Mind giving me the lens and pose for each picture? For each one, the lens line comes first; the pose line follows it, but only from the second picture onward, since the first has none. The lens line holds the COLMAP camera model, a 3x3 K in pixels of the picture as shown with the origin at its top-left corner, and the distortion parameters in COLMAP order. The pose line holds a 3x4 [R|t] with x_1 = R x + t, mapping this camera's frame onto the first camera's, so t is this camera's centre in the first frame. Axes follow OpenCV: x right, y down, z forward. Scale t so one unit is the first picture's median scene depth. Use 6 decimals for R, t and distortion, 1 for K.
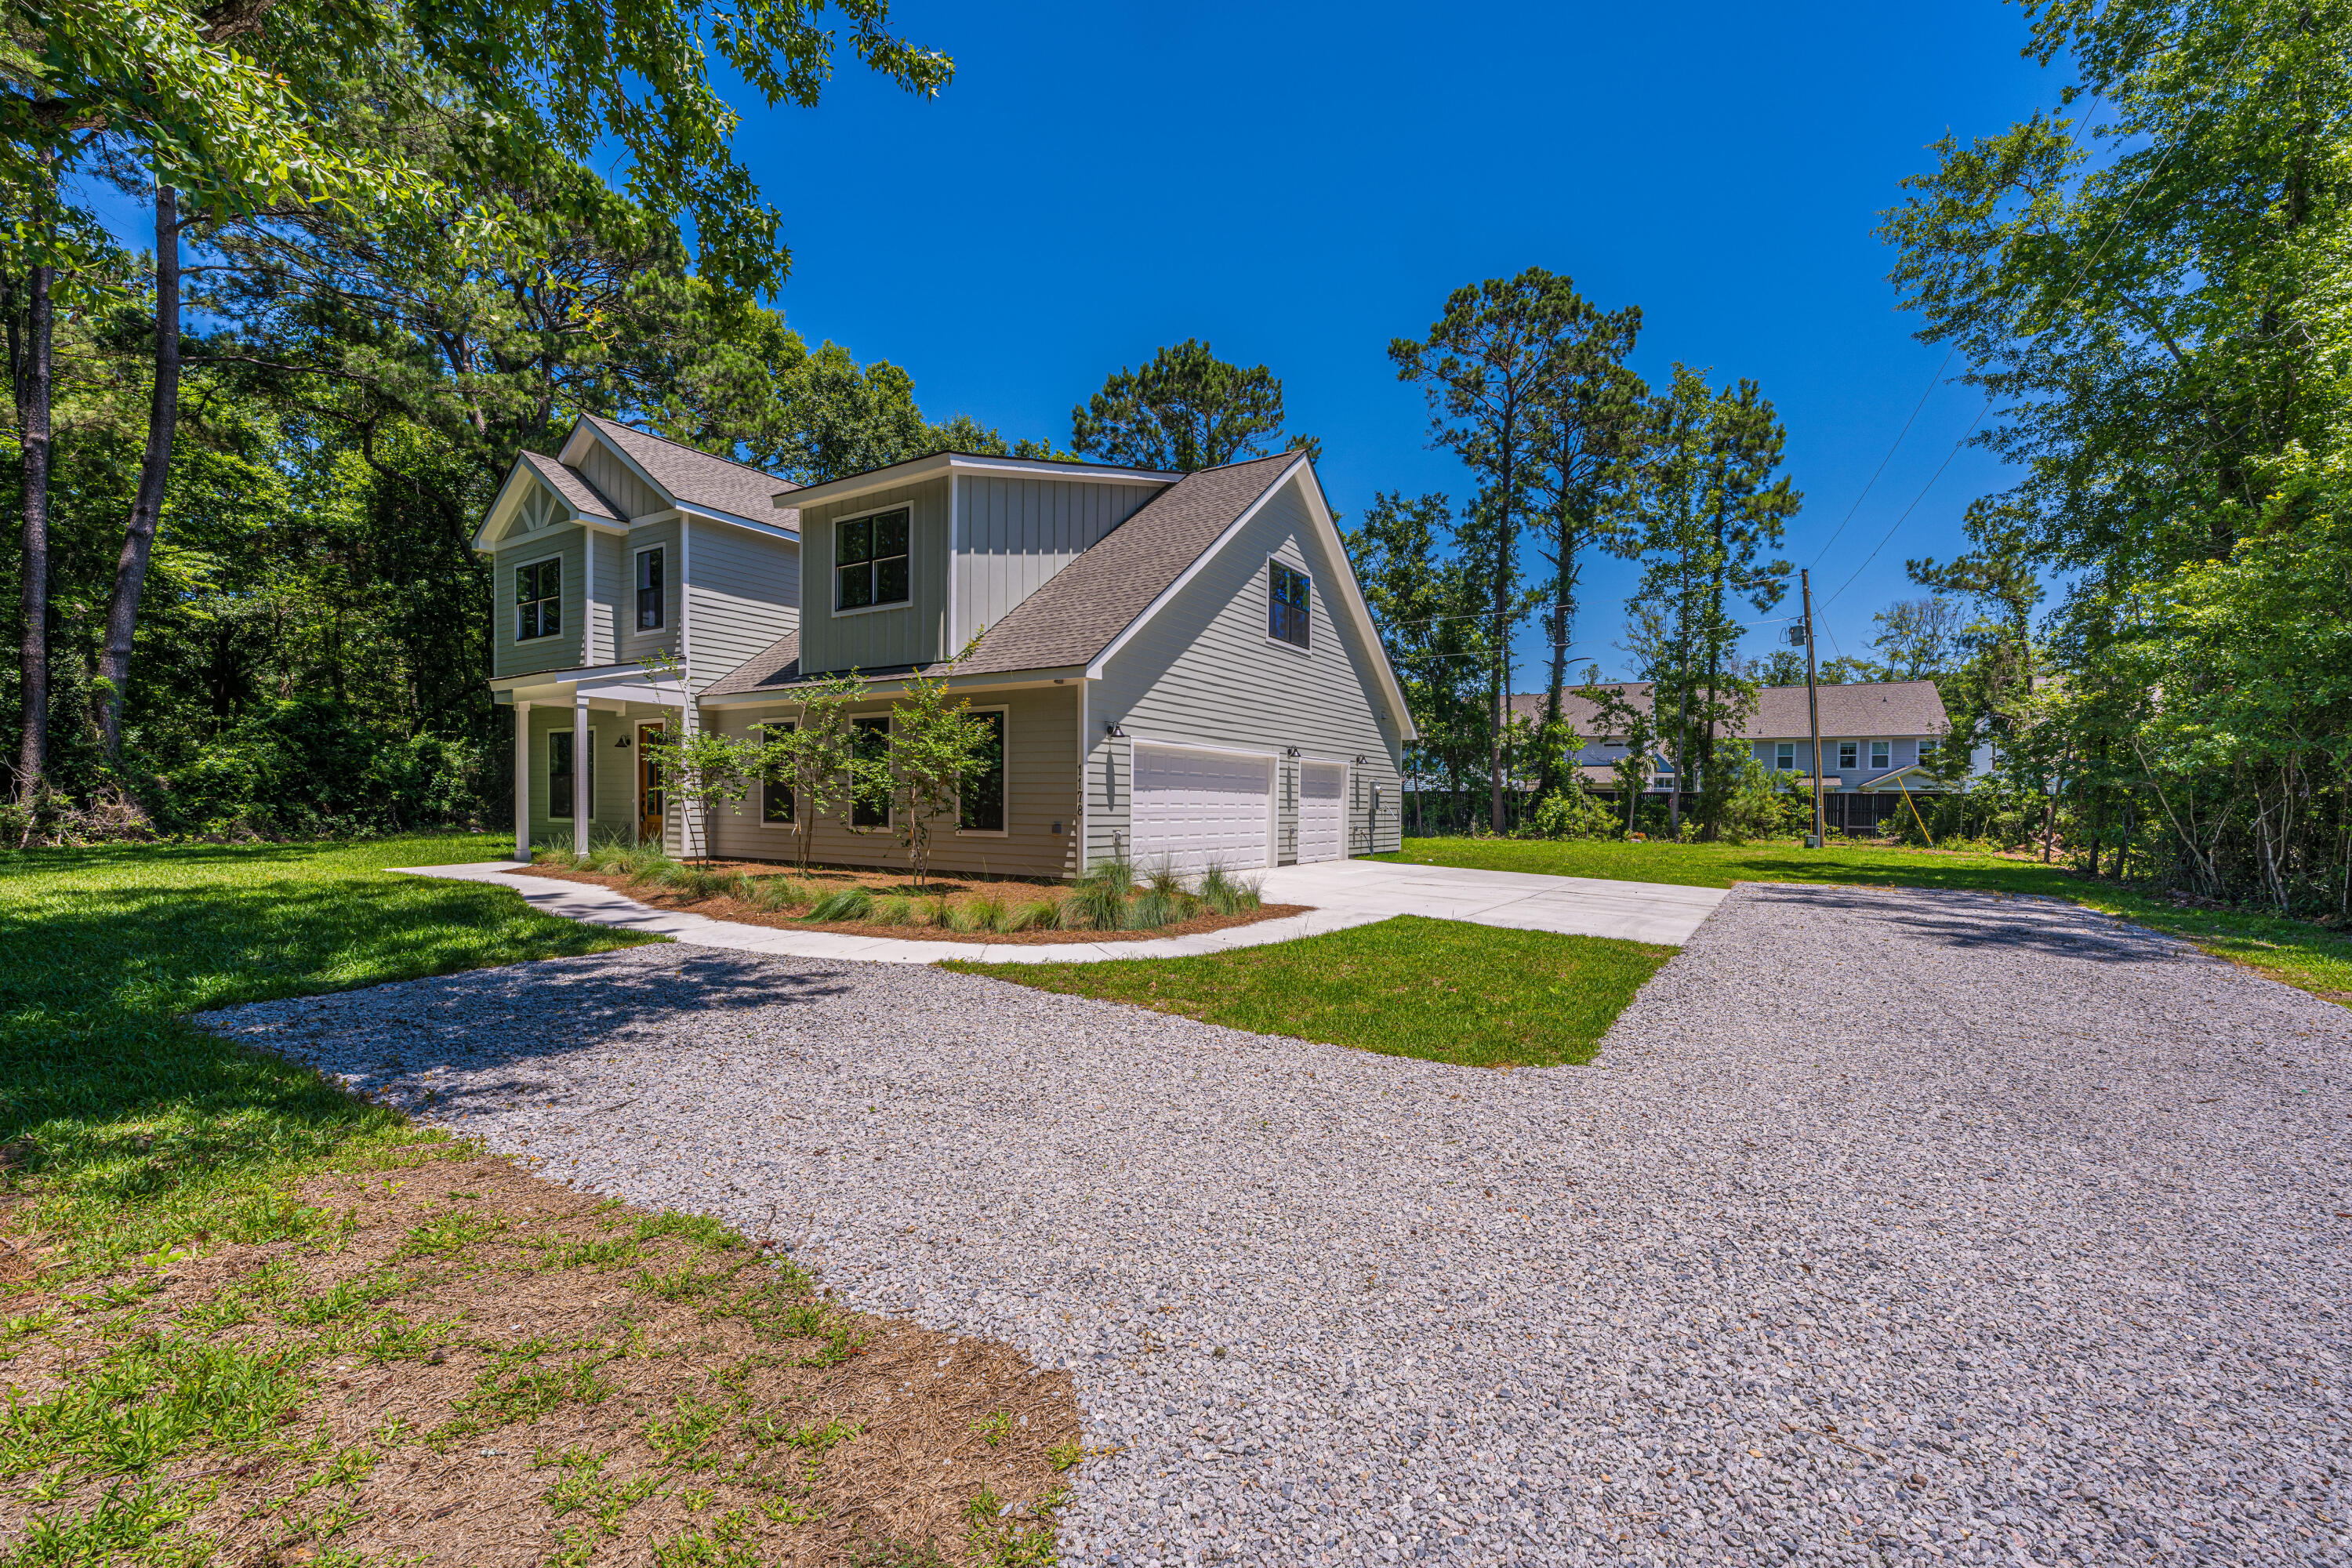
lens RADIAL K [[959.3, 0, 1219.2], [0, 959.3, 831.5], [0, 0, 1]] dist [0.000387, 0.000138]
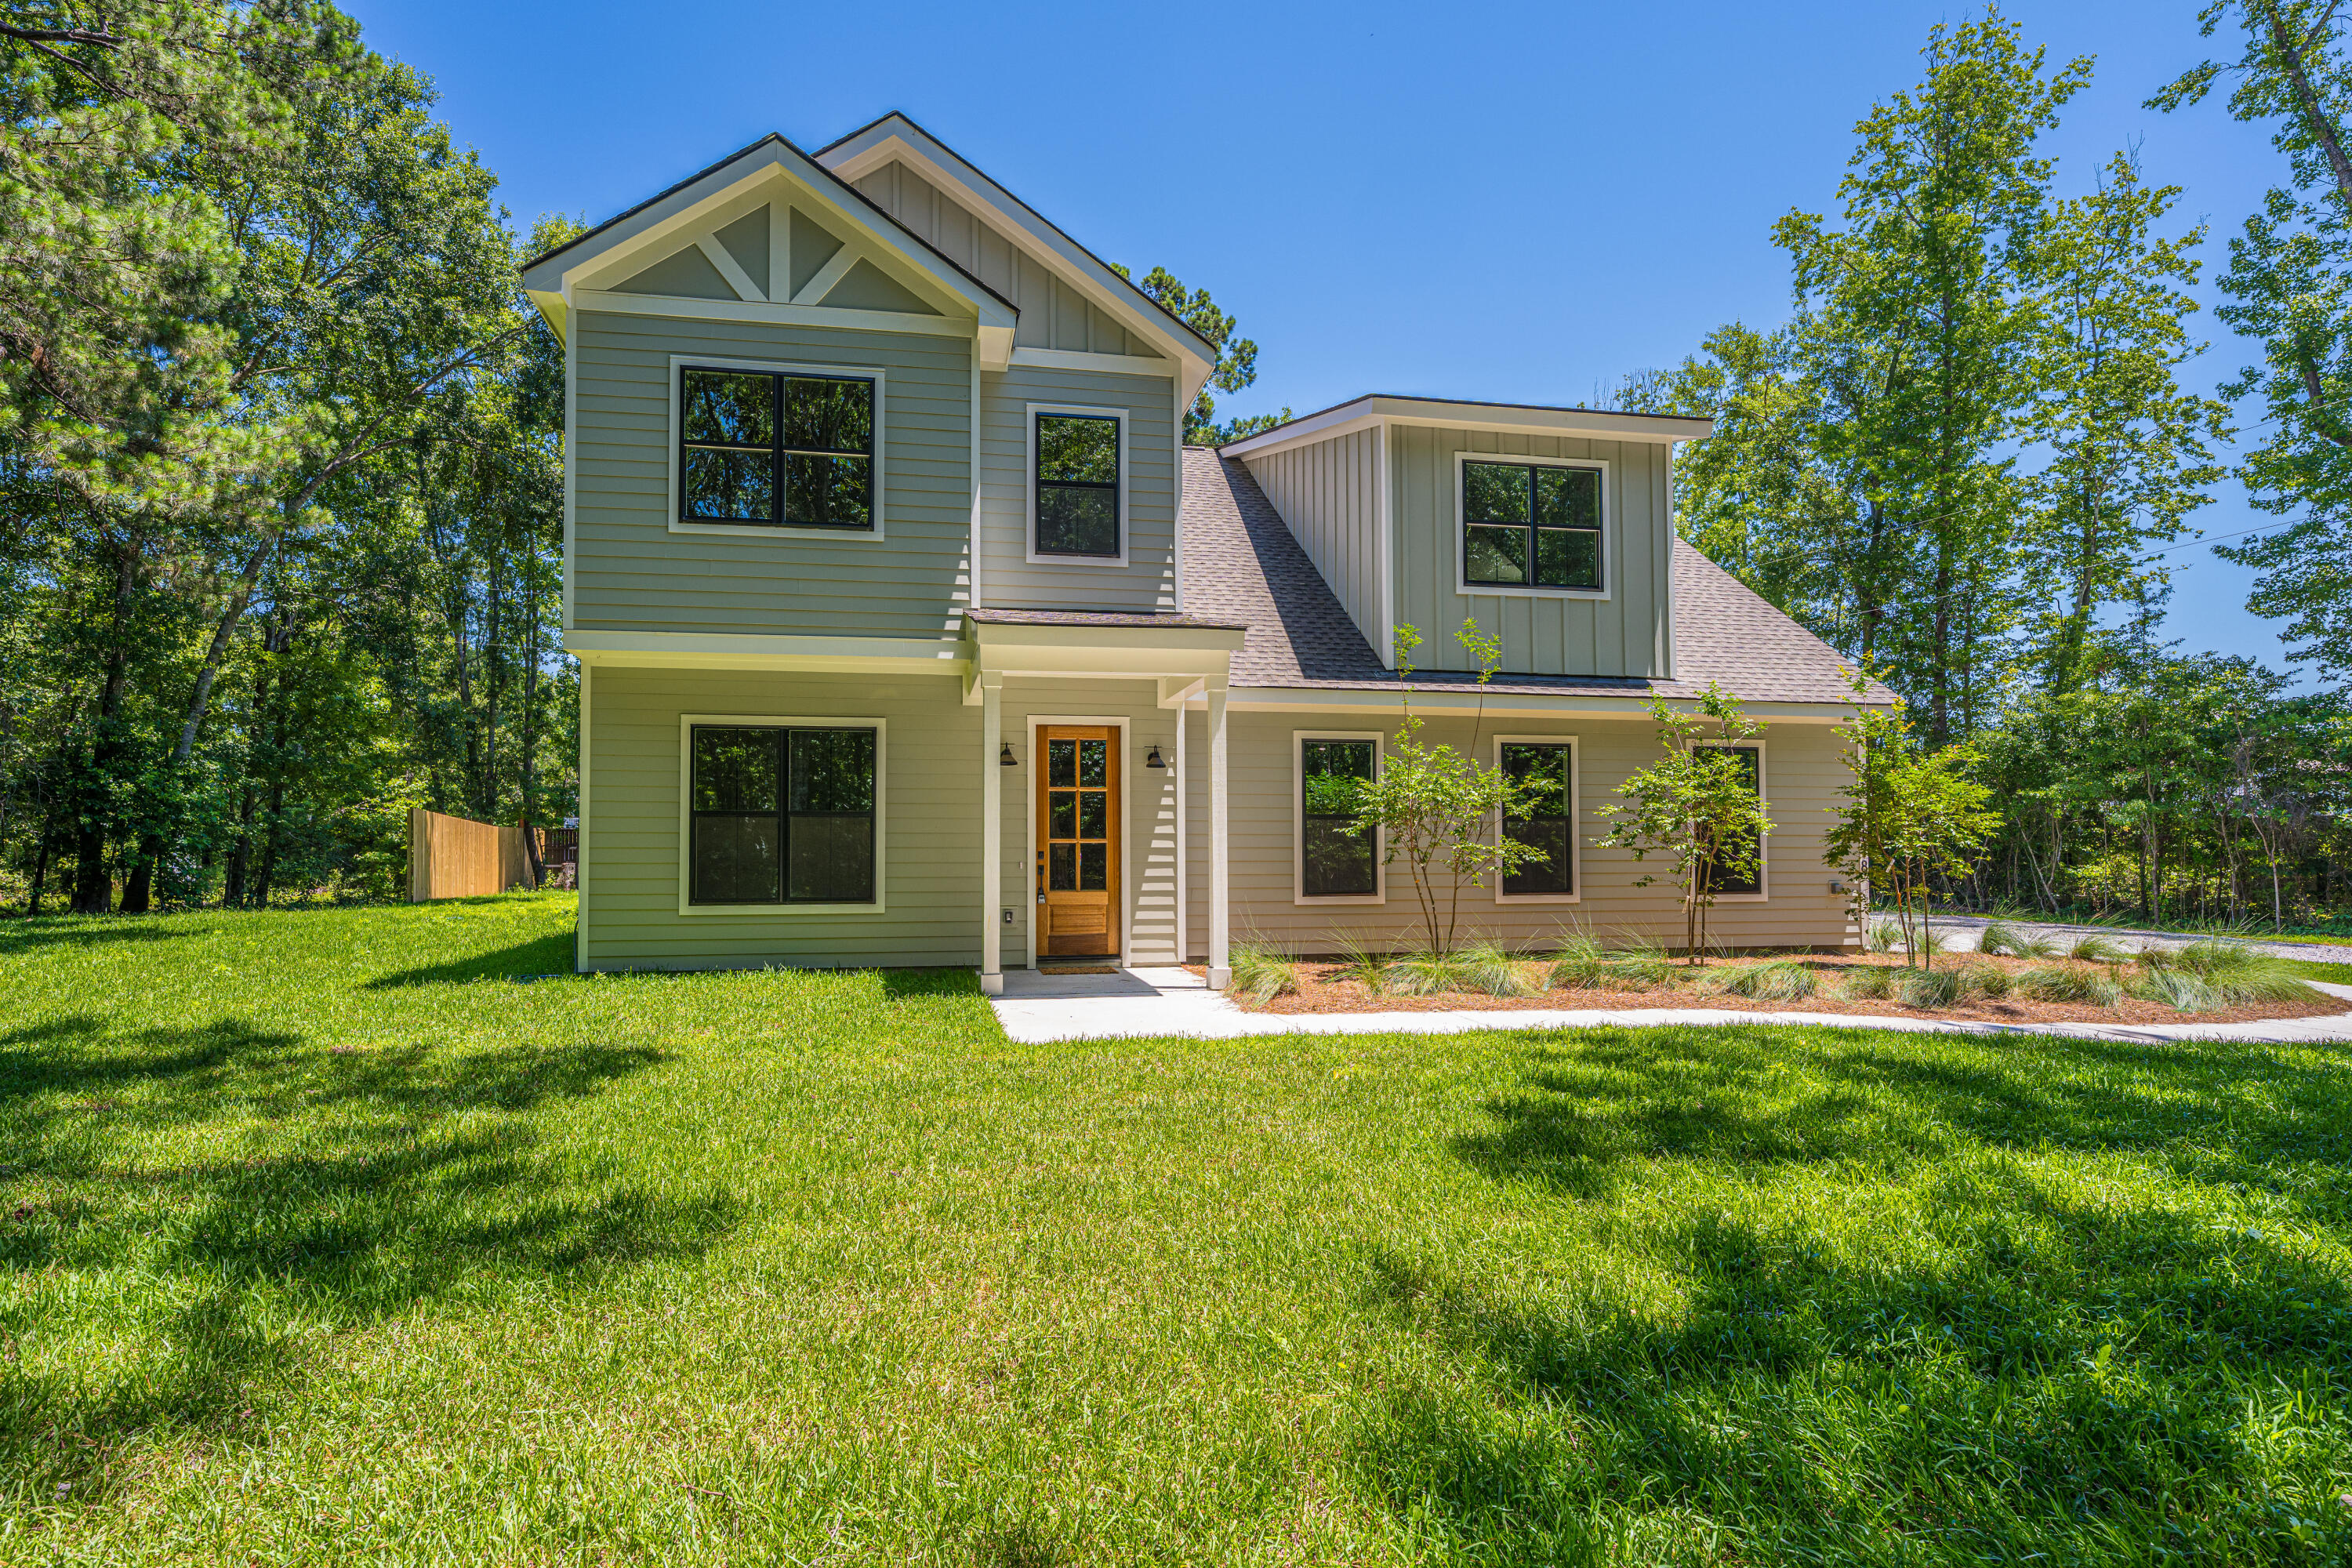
lens RADIAL K [[1164.4, 0, 1124.1], [0, 1164.4, 825.9], [0, 0, 1]] dist [-0.000231, -0.000713]
pose [[0.747559, 0.001974, 0.664193, -0.750684], [0.027743, 0.999030, -0.034195, -0.022882], [-0.663616, 0.043990, 0.746779, 0.357931]]
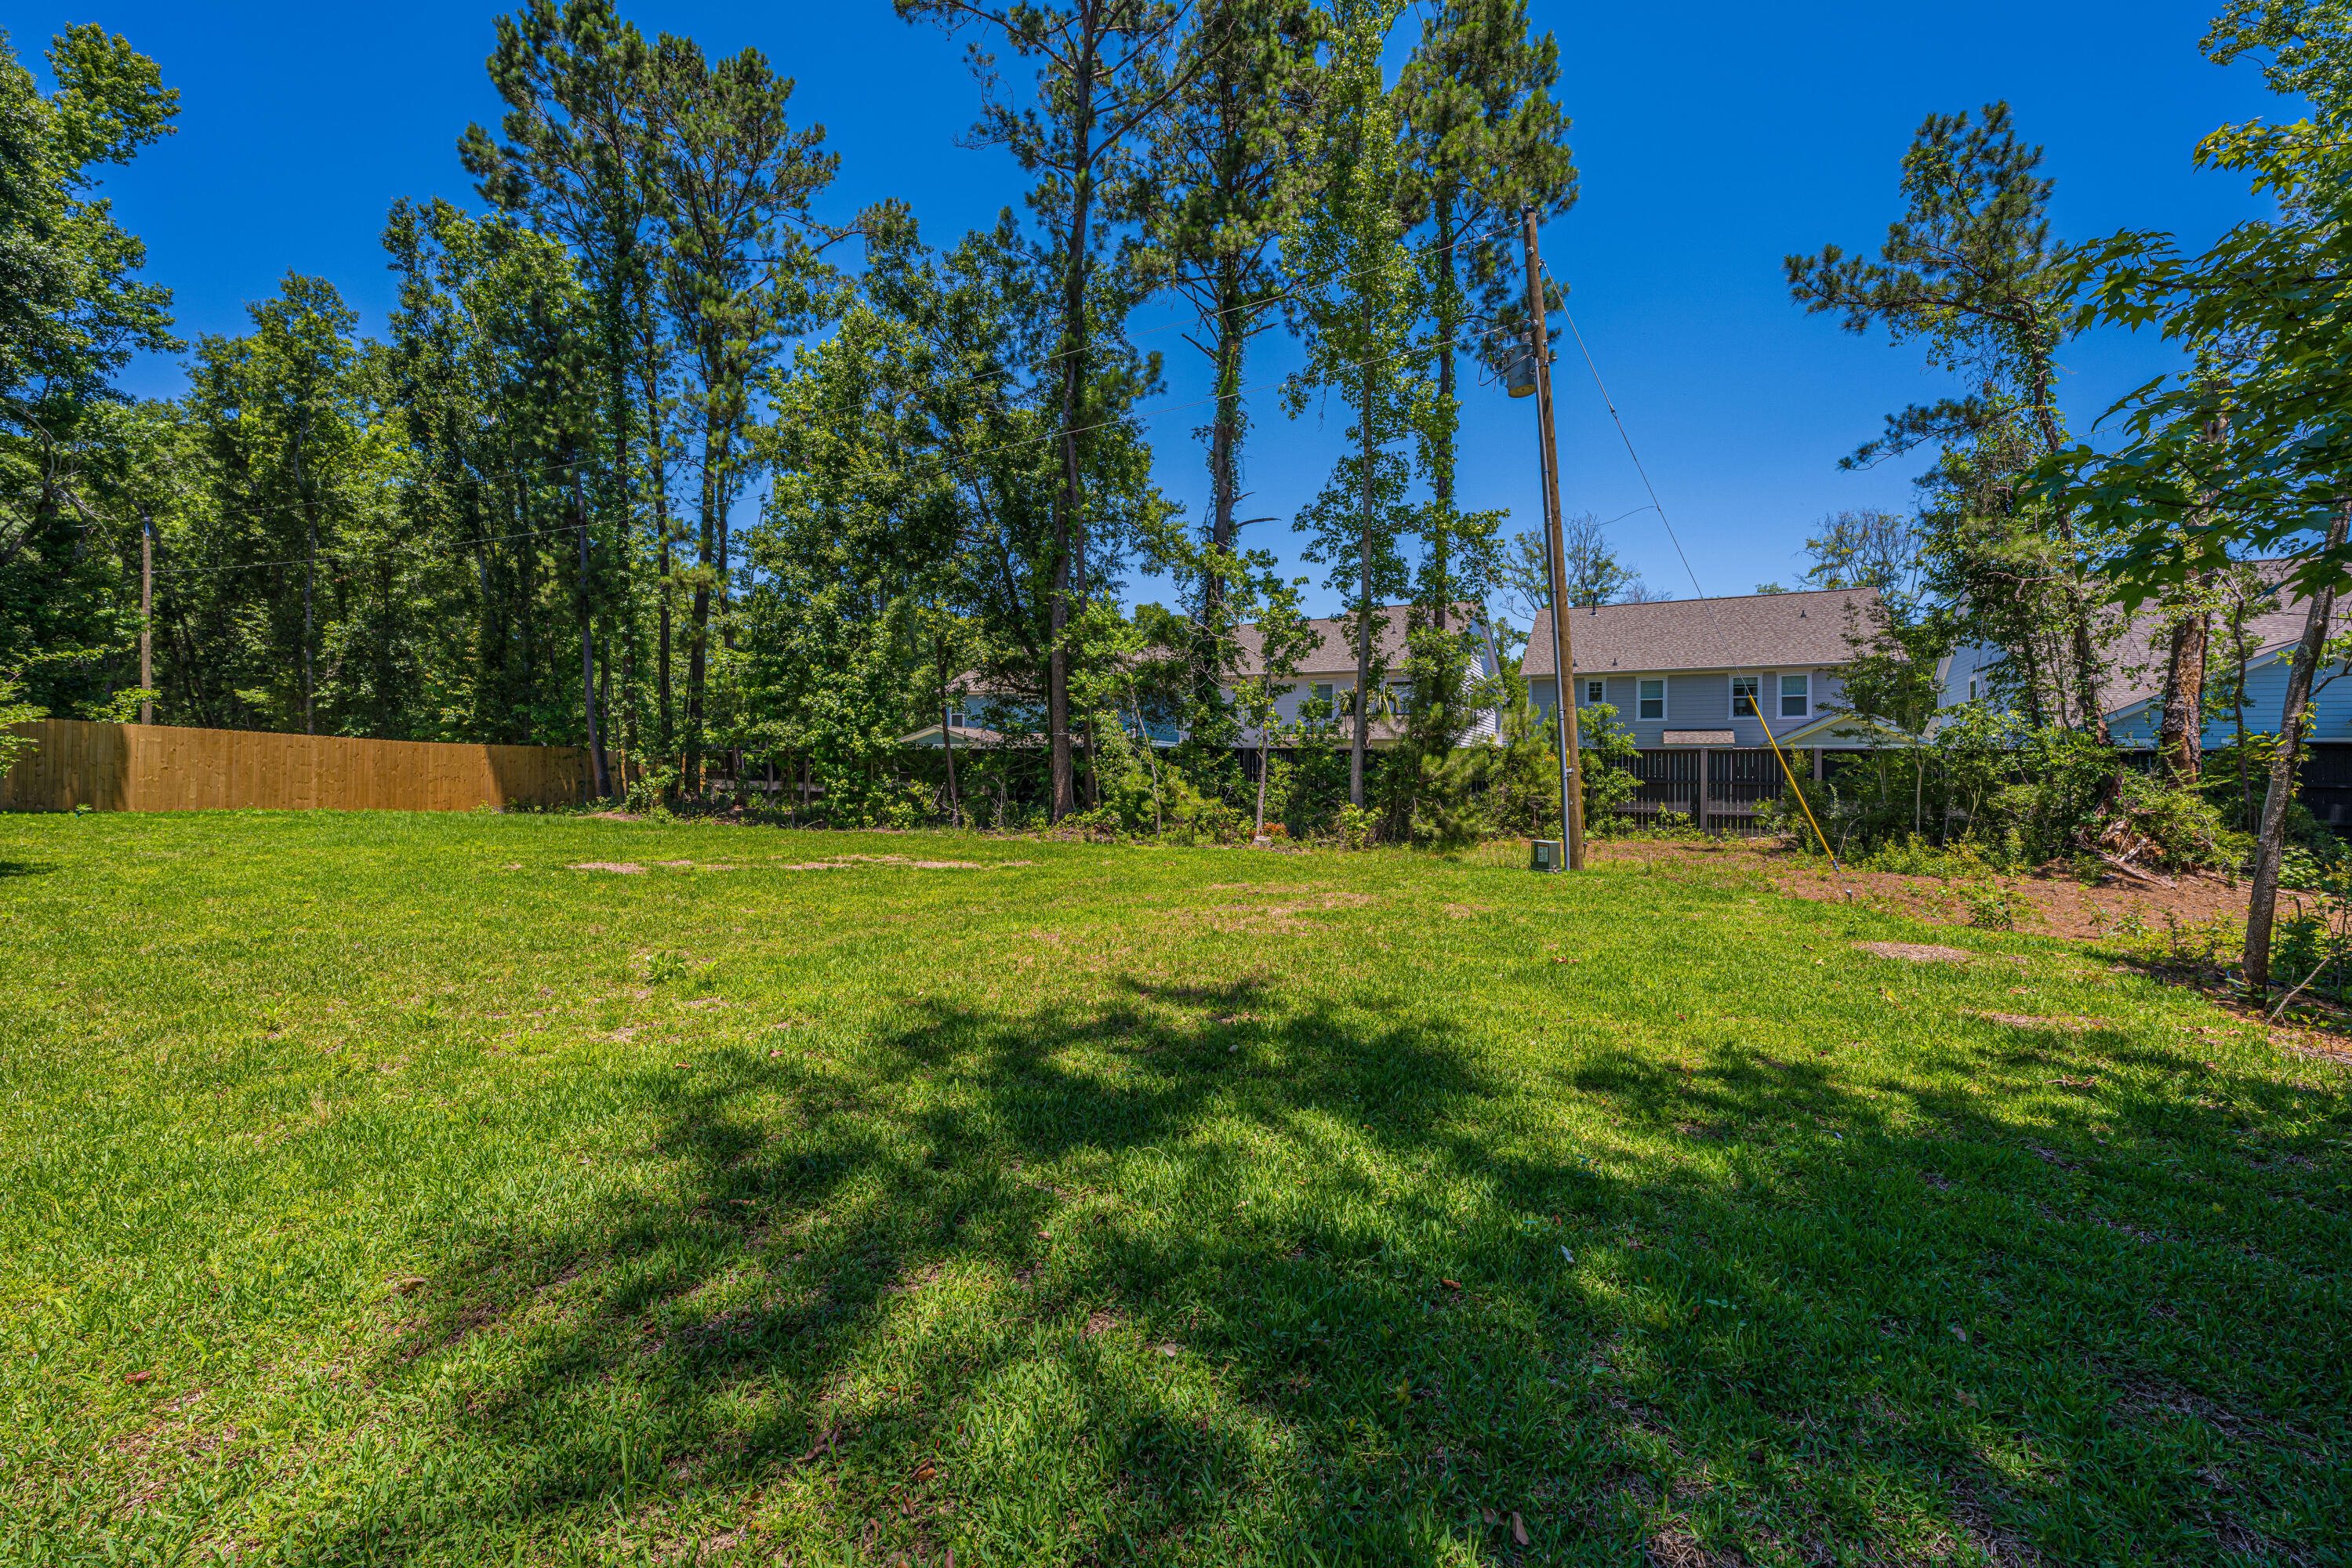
lens RADIAL K [[964.4, 0, 1170.8], [0, 964.4, 762.3], [0, 0, 1]] dist [0.000559, 0.000028]
pose [[0.999891, 0.002738, -0.014503, 0.655811], [-0.003409, 0.998916, -0.046433, -0.013429], [0.014360, 0.046478, 0.998816, 0.827399]]
